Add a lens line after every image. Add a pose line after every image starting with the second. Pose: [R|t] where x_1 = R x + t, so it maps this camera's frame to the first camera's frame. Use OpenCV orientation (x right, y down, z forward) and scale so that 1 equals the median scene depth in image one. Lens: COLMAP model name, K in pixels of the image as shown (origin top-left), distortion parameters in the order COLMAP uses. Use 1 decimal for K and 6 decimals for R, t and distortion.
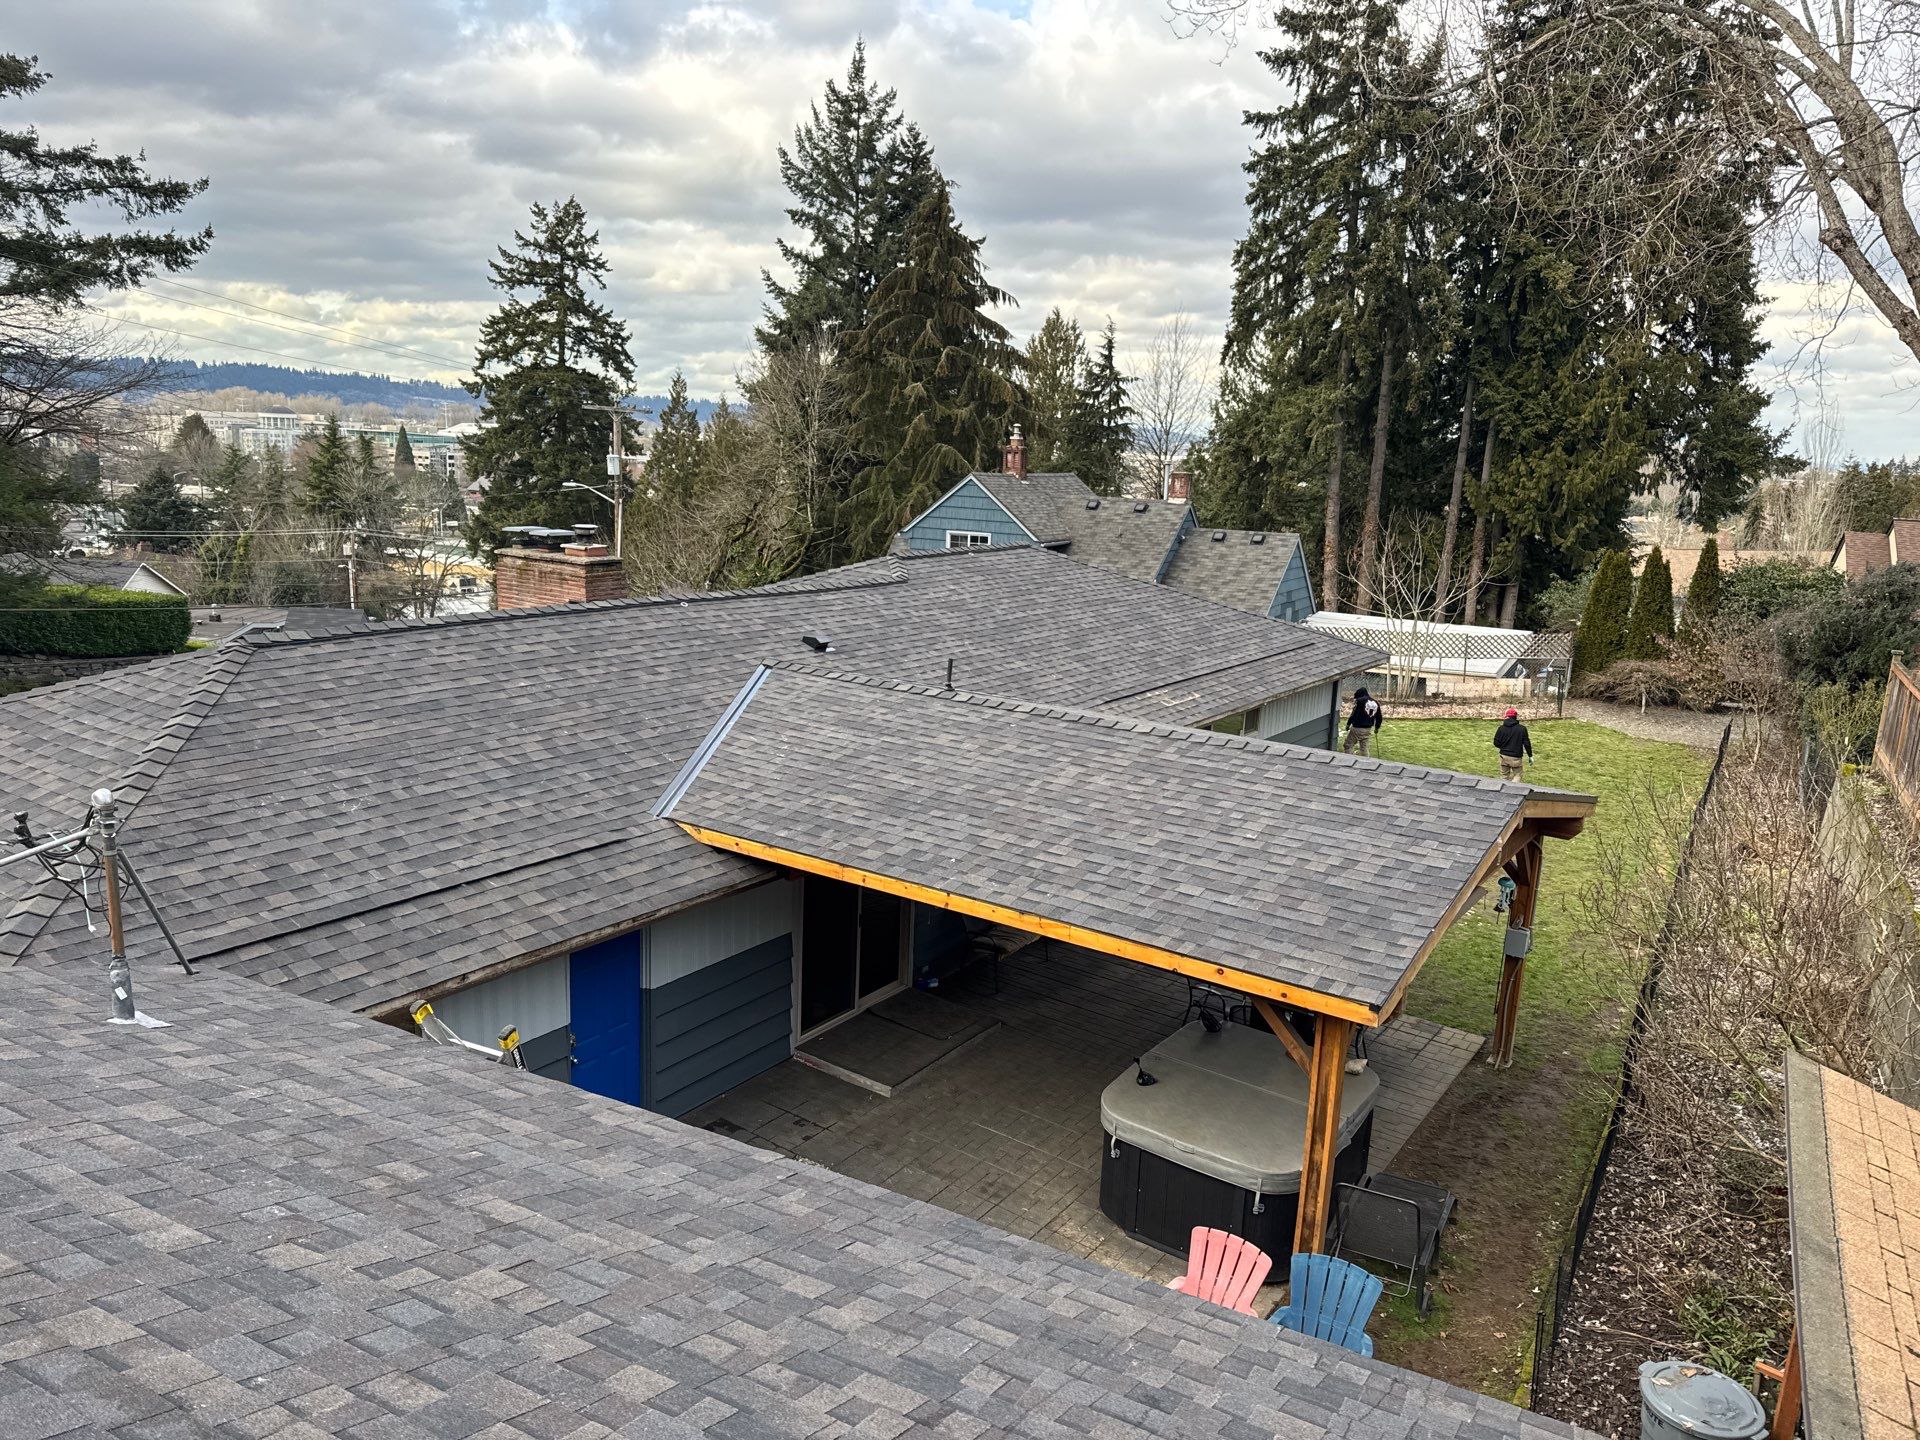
lens RADIAL K [[1240.4, 0, 965.3], [0, 1240.4, 720.6], [0, 0, 1]] dist [0.023422, -0.020038]
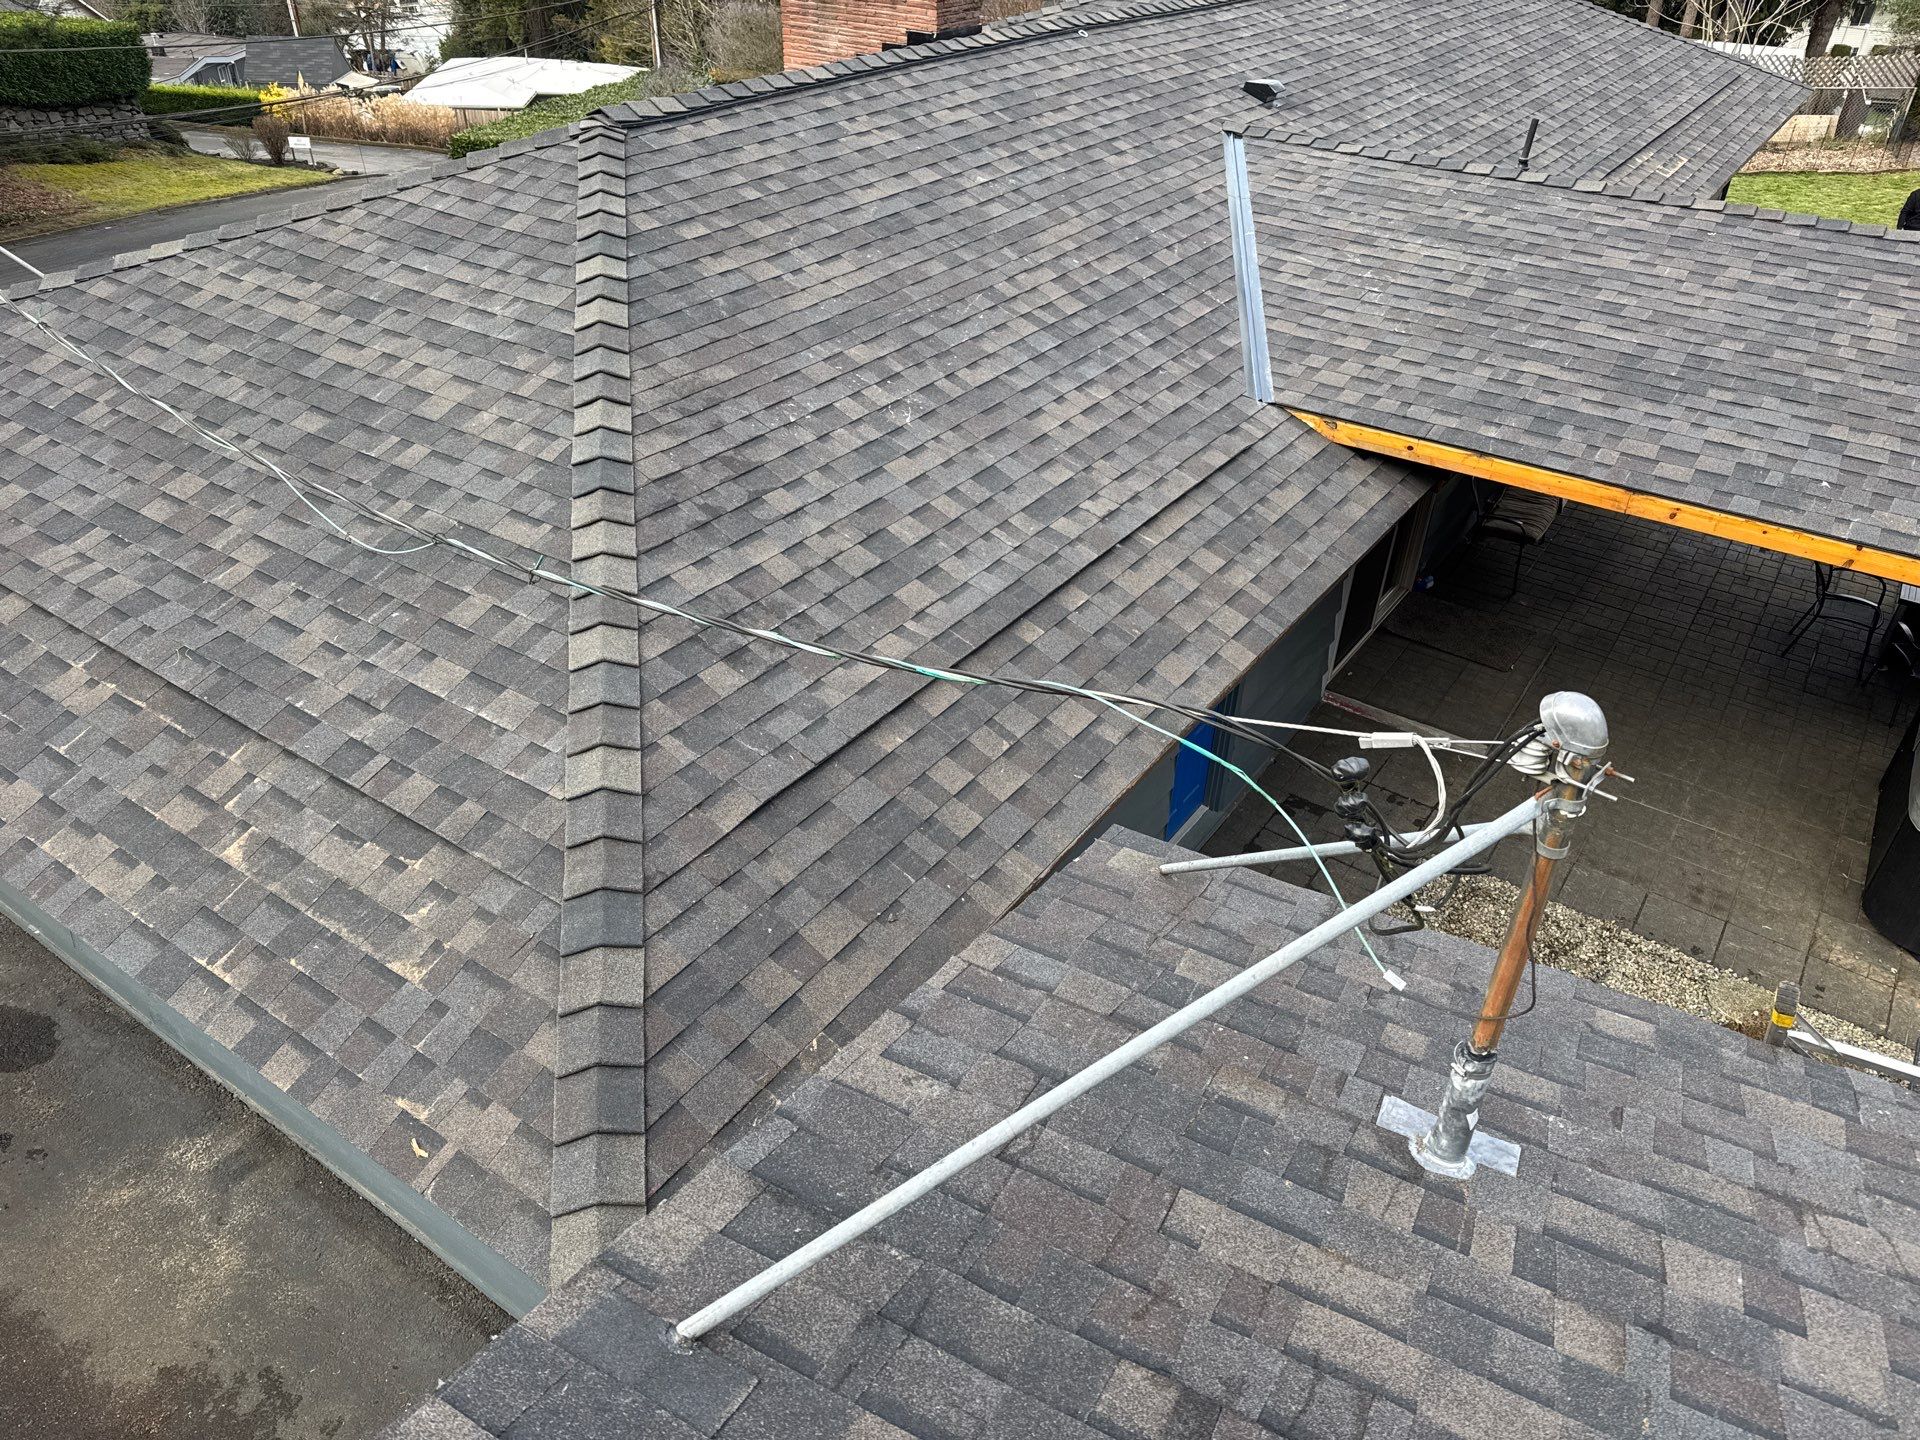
lens RADIAL K [[1240.4, 0, 942.7], [0, 1240.4, 731.8], [0, 0, 1]] dist [0.023422, -0.020038]
pose [[0.999764, -0.007286, -0.020450, -0.428482], [0.015104, 0.910075, 0.414168, -0.042976], [0.015593, -0.414380, 0.909971, 0.331325]]
